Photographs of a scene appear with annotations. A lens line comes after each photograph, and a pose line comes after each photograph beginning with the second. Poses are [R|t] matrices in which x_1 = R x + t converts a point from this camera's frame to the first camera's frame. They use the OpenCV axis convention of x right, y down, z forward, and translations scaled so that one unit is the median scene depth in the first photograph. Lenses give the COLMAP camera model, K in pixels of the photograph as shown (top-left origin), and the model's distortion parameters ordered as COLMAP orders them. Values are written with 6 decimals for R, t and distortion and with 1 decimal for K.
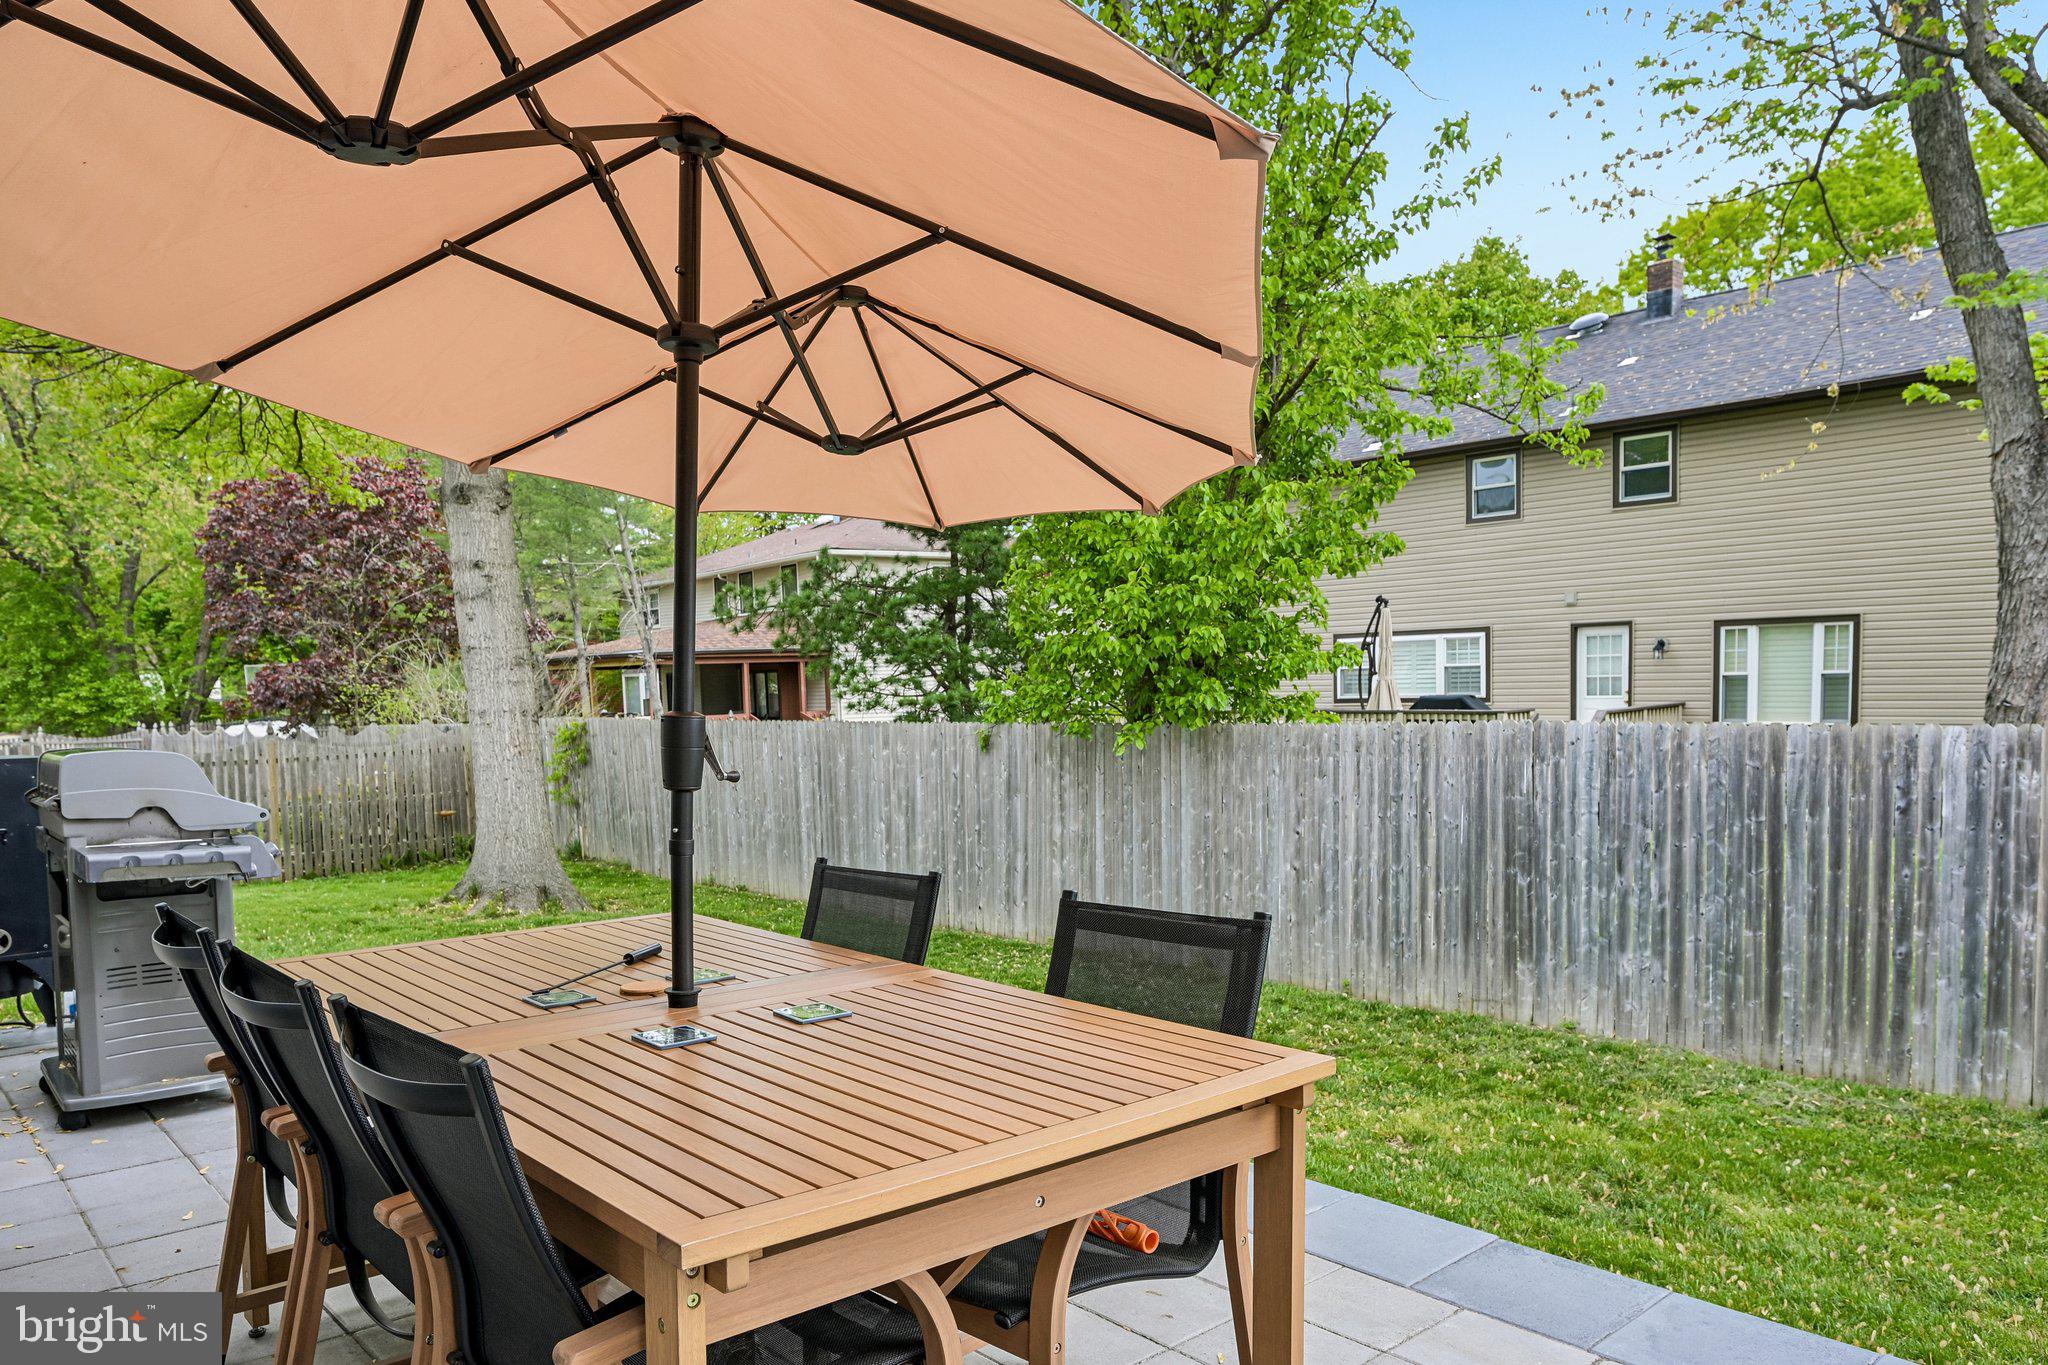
lens RADIAL K [[1393.8, 0, 1019.4], [0, 1393.8, 794.9], [0, 0, 1]] dist [0.032777, 0.000930]
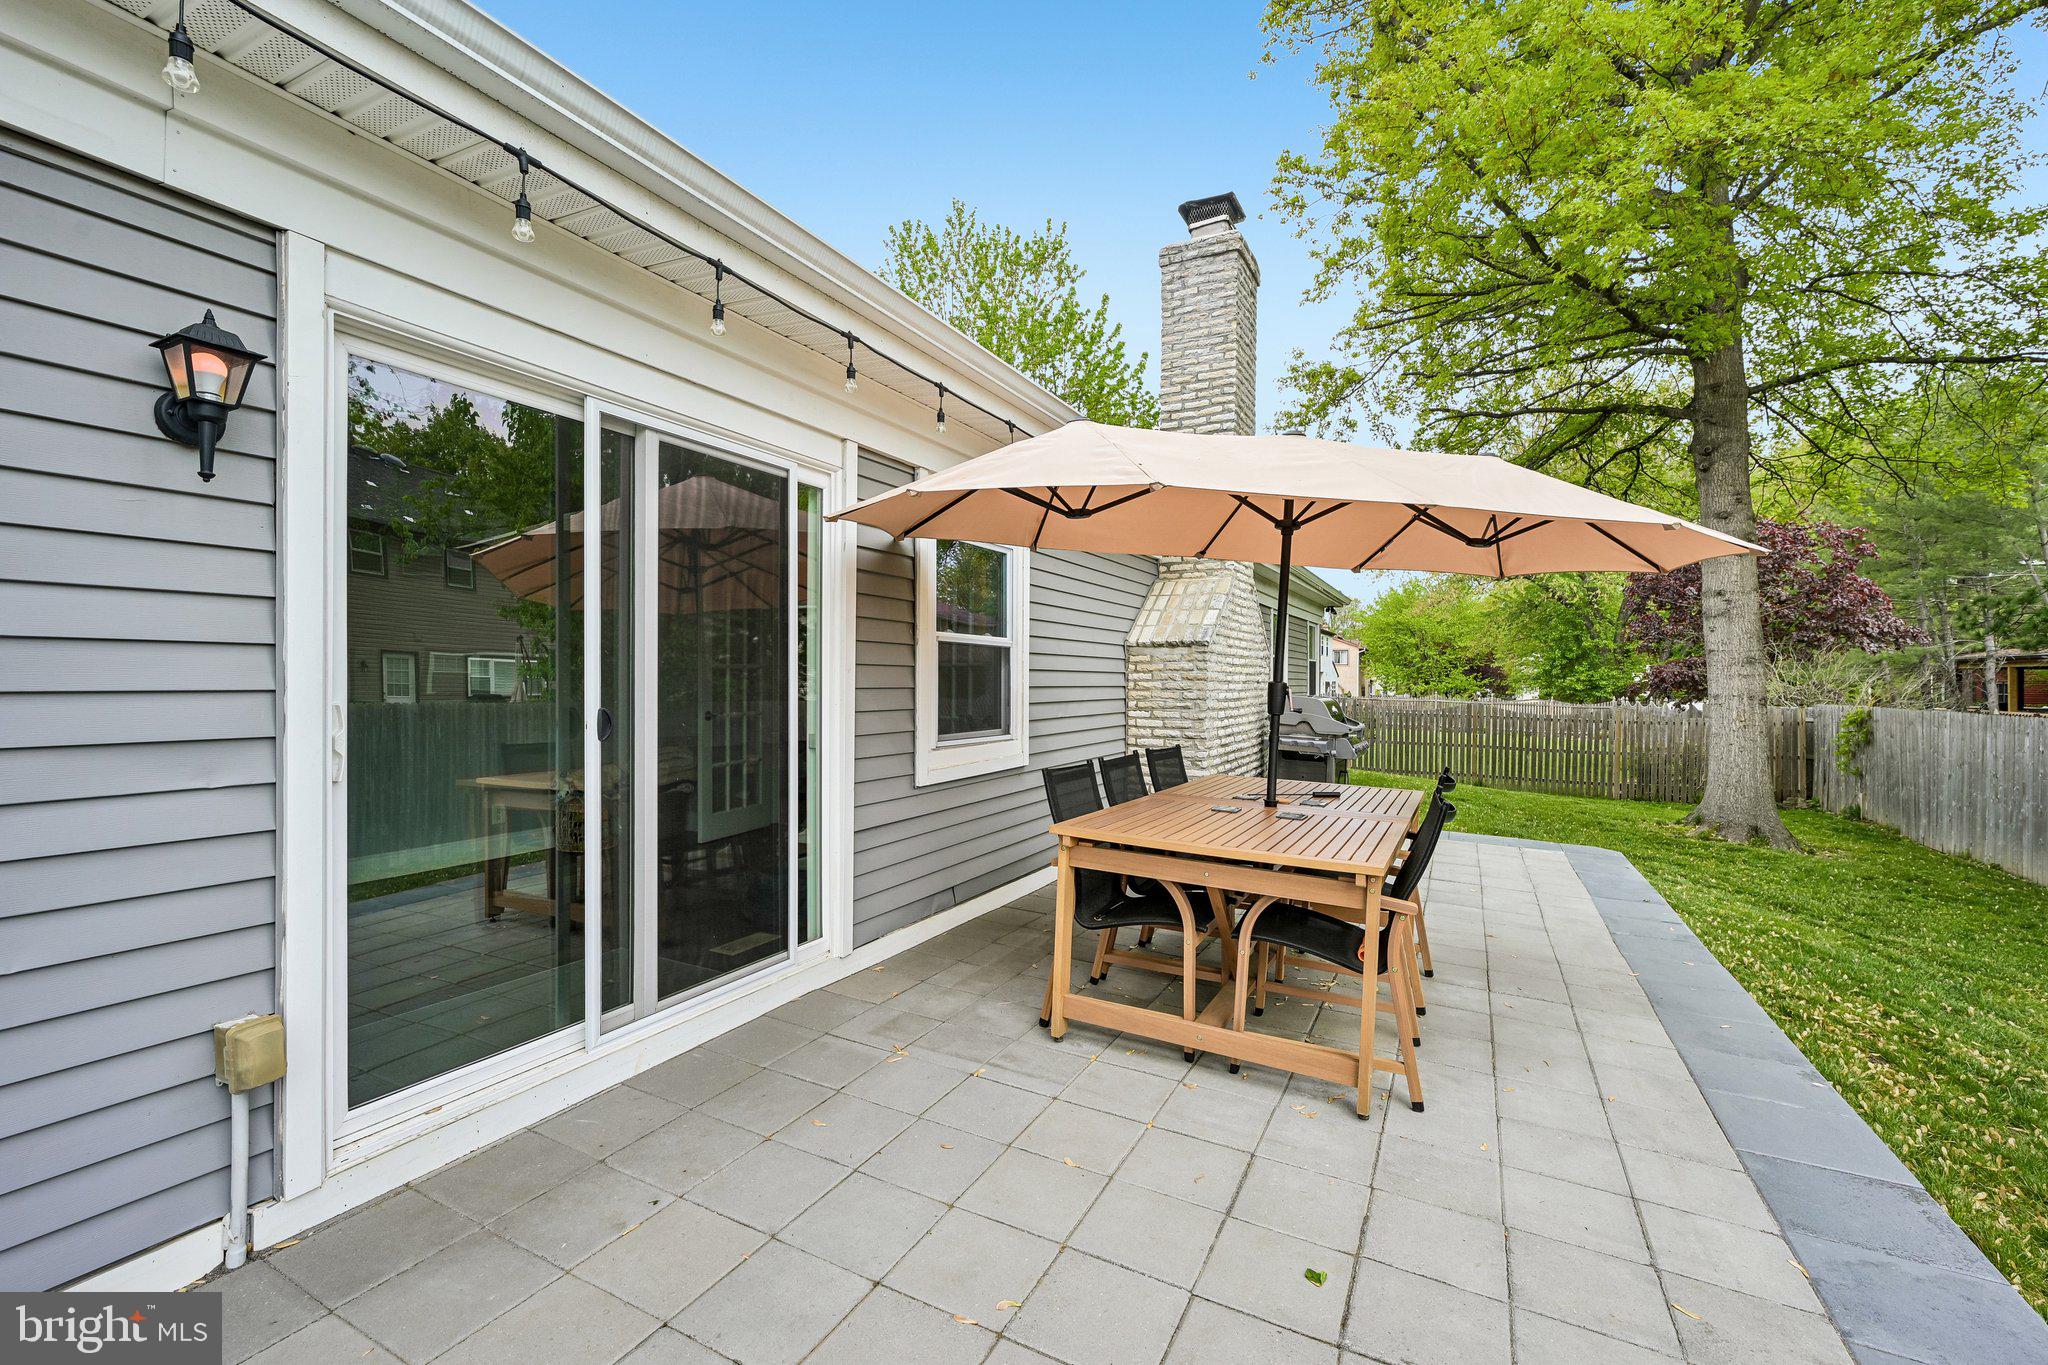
lens RADIAL K [[903.7, 0, 1016.3], [0, 903.7, 680.7], [0, 0, 1]] dist [-0.001048, -0.000152]
pose [[0.359445, 0.032883, -0.932587, 0.182388], [-0.097539, 0.995229, -0.002502, -0.002098], [0.928055, 0.091862, 0.360937, 0.006682]]
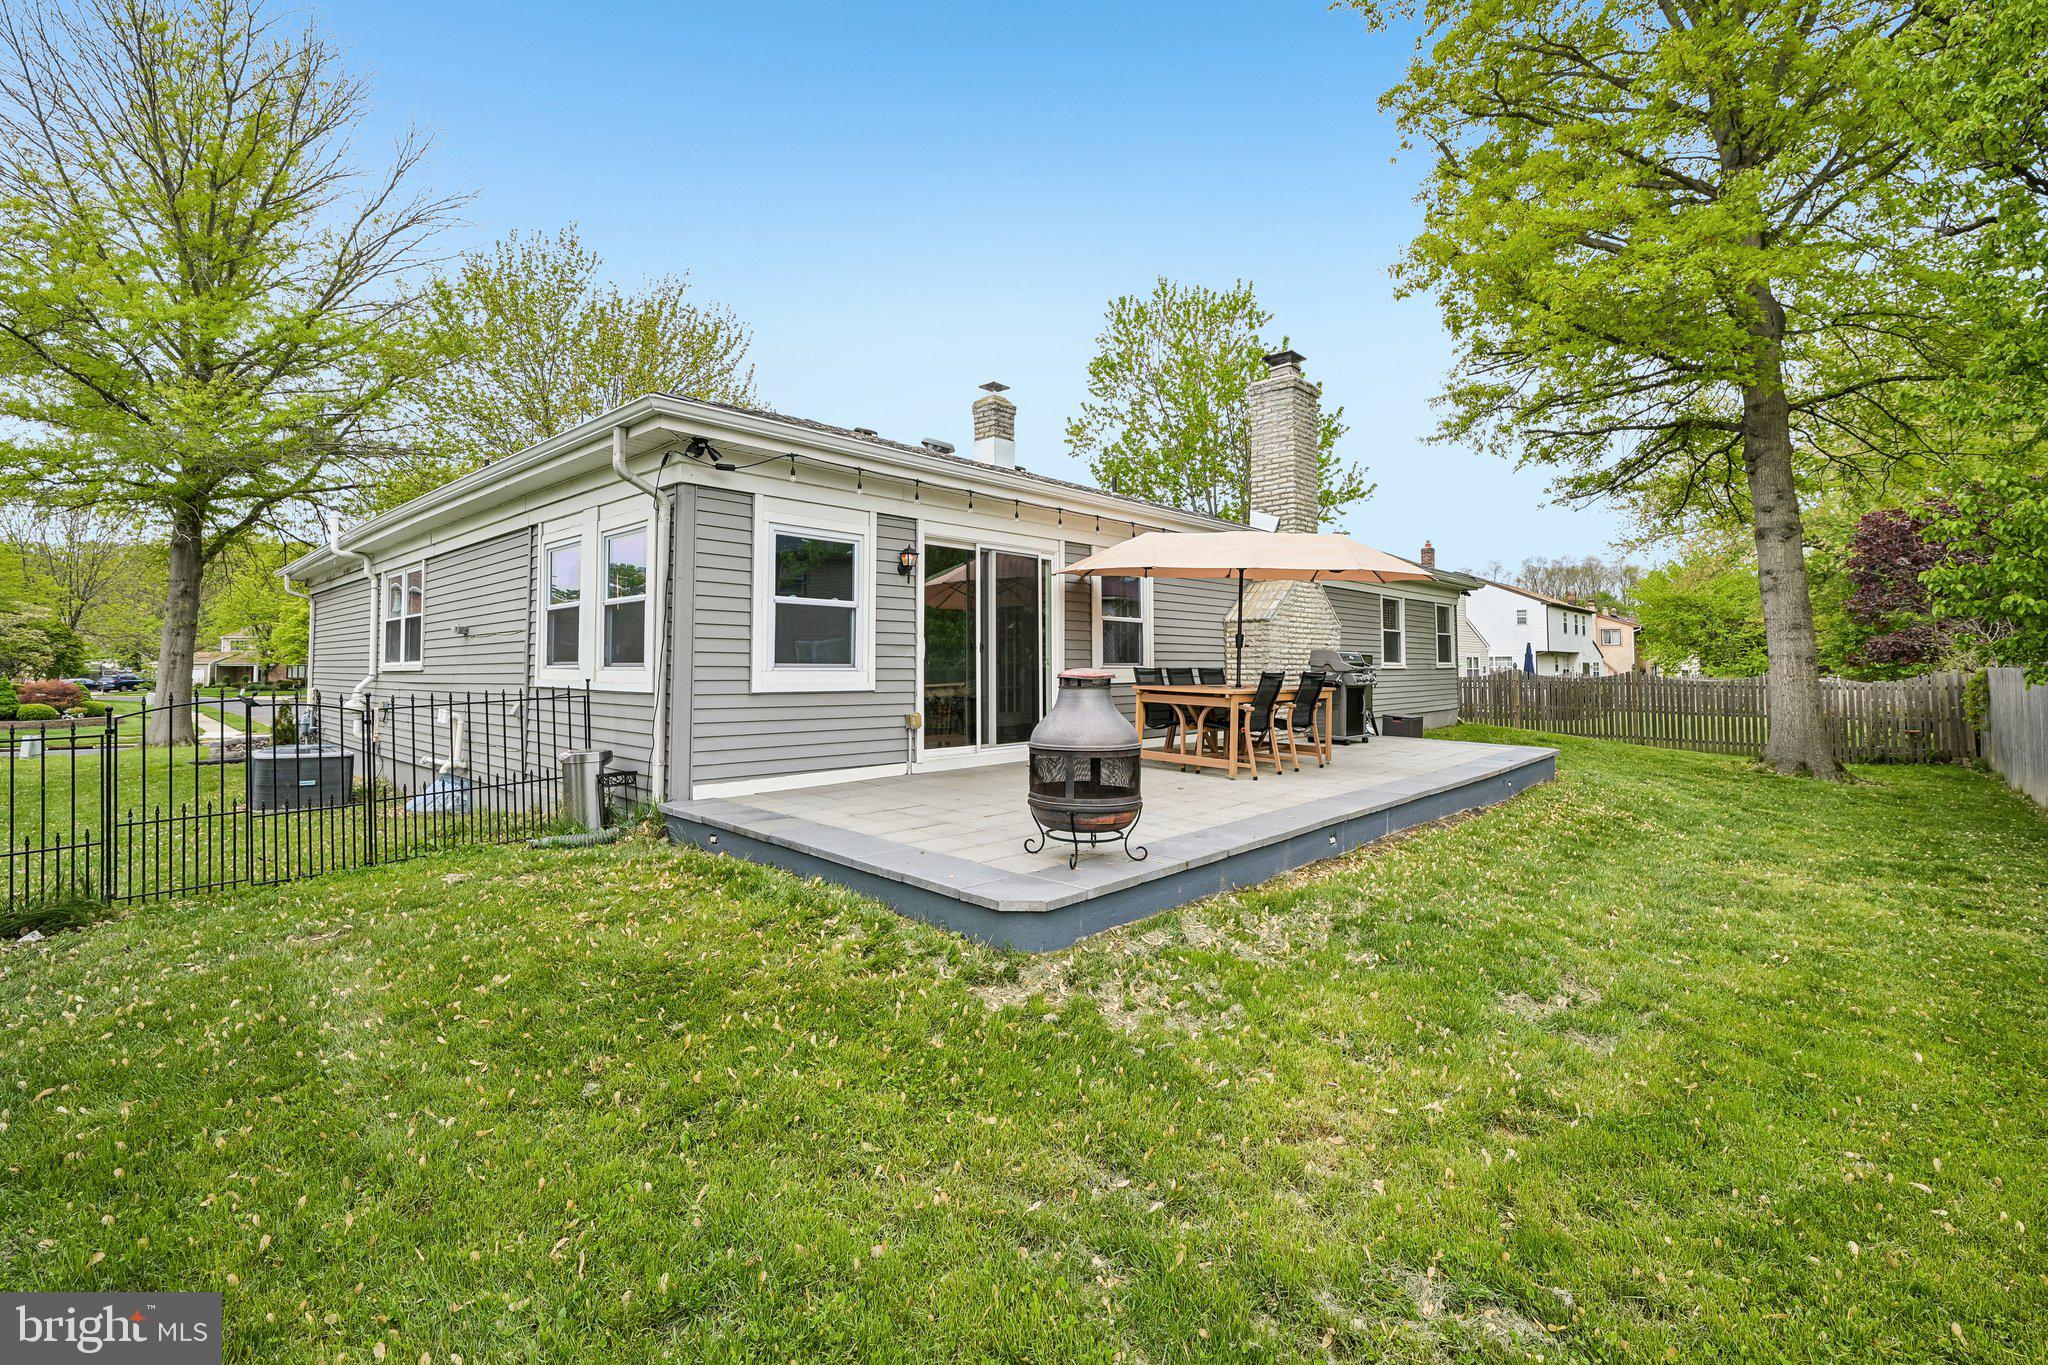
lens RADIAL K [[903.7, 0, 1016.3], [0, 903.7, 680.7], [0, 0, 1]] dist [-0.001048, -0.000152]
pose [[0.102682, 0.043744, -0.993752, 0.531354], [-0.087967, 0.995518, 0.034733, 0.012764], [0.990817, 0.083851, 0.106070, -0.038419]]
